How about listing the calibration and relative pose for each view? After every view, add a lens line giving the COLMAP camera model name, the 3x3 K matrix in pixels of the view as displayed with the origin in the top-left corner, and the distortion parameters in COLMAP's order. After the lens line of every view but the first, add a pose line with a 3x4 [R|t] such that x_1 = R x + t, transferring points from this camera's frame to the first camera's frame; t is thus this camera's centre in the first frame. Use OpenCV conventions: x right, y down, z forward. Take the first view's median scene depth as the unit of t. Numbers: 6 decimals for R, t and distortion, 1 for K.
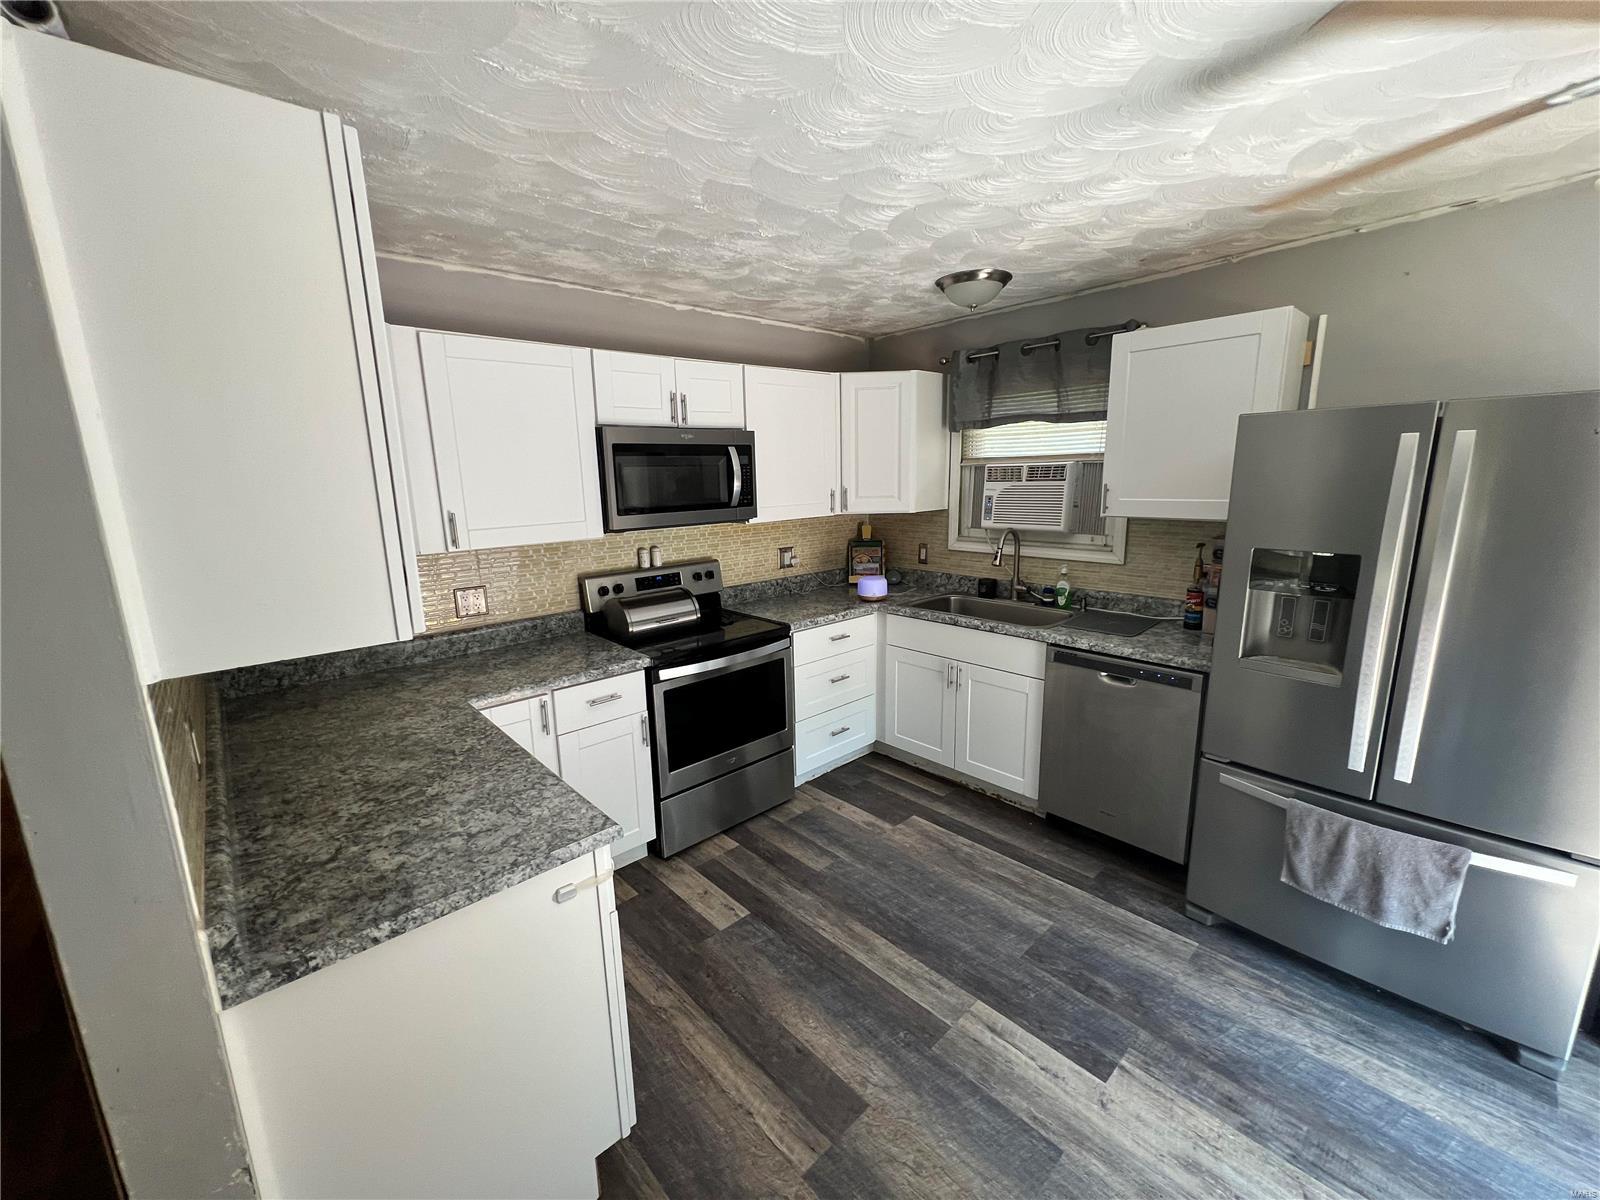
lens RADIAL K [[641.5, 0, 796.9], [0, 641.5, 601.7], [0, 0, 1]] dist [-0.001890, 0.000638]
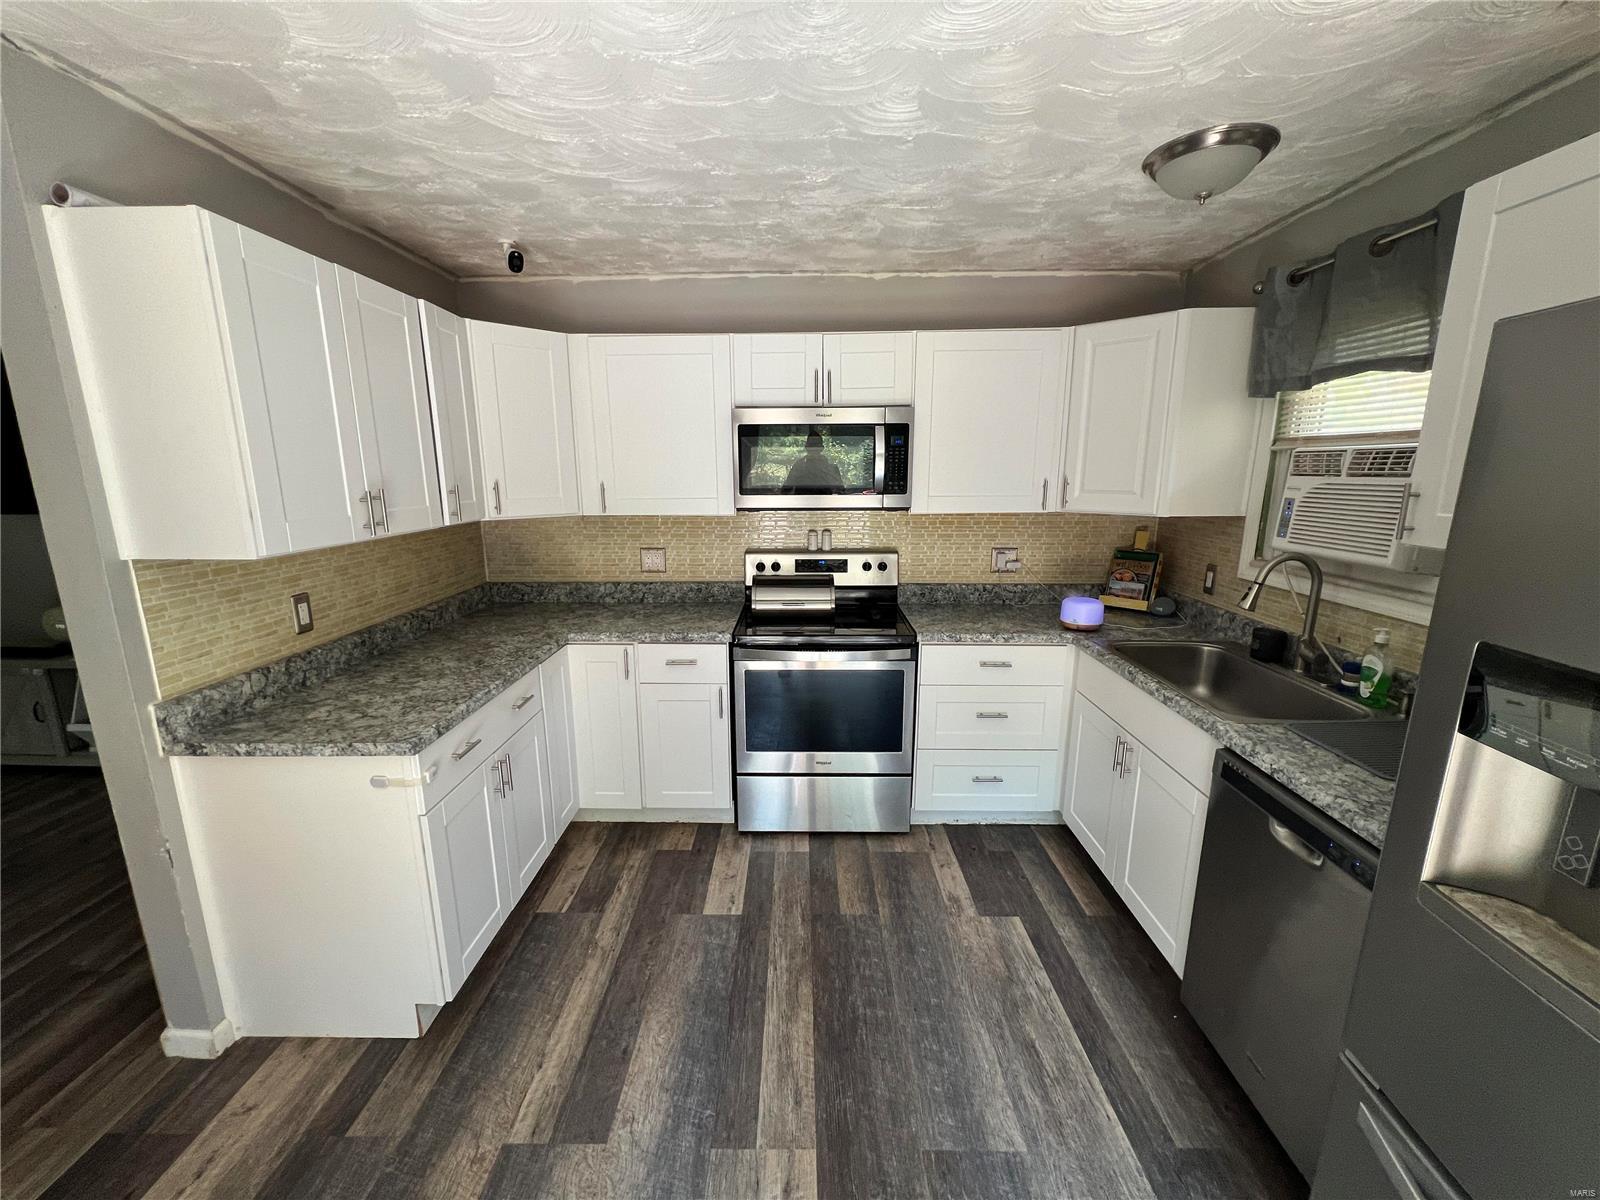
lens RADIAL K [[641.5, 0, 796.3], [0, 641.5, 602.4], [0, 0, 1]] dist [-0.001890, 0.000638]
pose [[0.728519, 0.163330, -0.665270, 0.495608], [-0.150077, 0.985622, 0.077633, -0.055049], [0.668384, 0.043284, 0.742556, 0.291691]]
